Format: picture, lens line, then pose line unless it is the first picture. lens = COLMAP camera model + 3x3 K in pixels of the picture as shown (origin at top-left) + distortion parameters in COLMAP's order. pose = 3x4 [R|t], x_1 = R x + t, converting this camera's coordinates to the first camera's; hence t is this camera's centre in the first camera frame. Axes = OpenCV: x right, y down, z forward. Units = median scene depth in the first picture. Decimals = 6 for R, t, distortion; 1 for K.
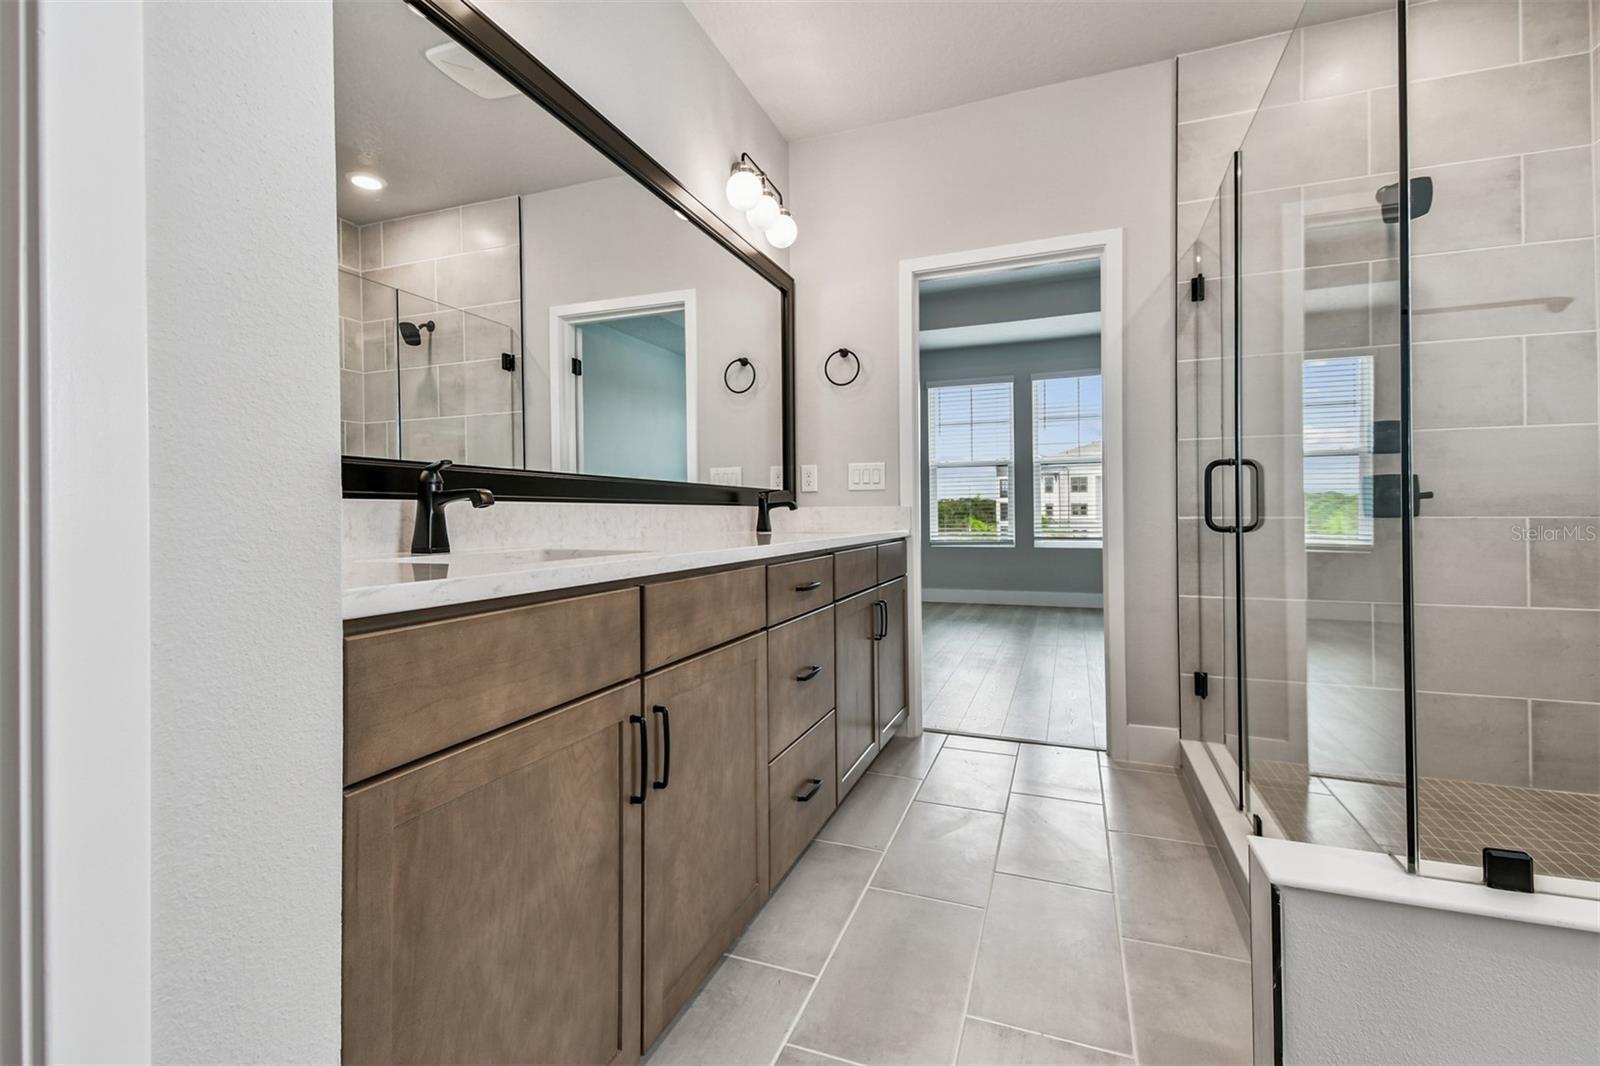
lens RADIAL K [[711.1, 0, 792.0], [0, 711.1, 517.7], [0, 0, 1]] dist [0.050625, -0.021354]
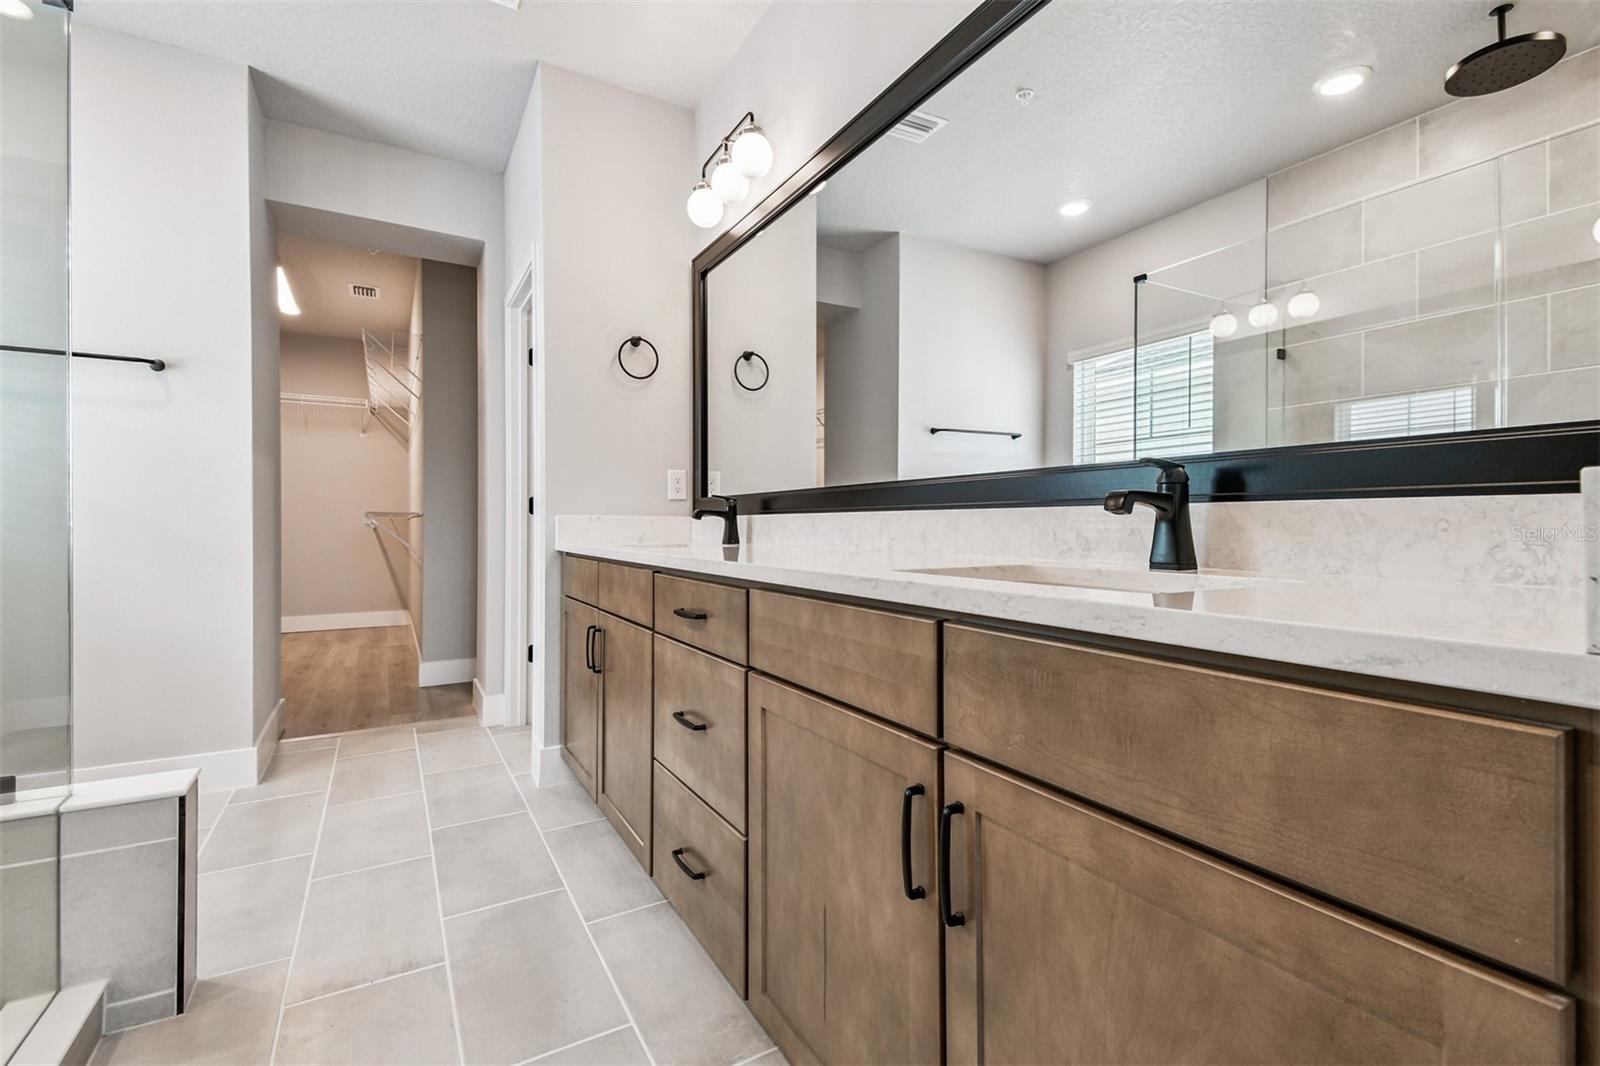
lens RADIAL K [[711.1, 0, 793.5], [0, 711.1, 524.1], [0, 0, 1]] dist [0.050625, -0.021354]
pose [[-0.635282, 0.006556, -0.772252, 0.484356], [0.004133, 0.999979, 0.005089, -0.007862], [0.772269, 0.000041, -0.635295, 1.349970]]
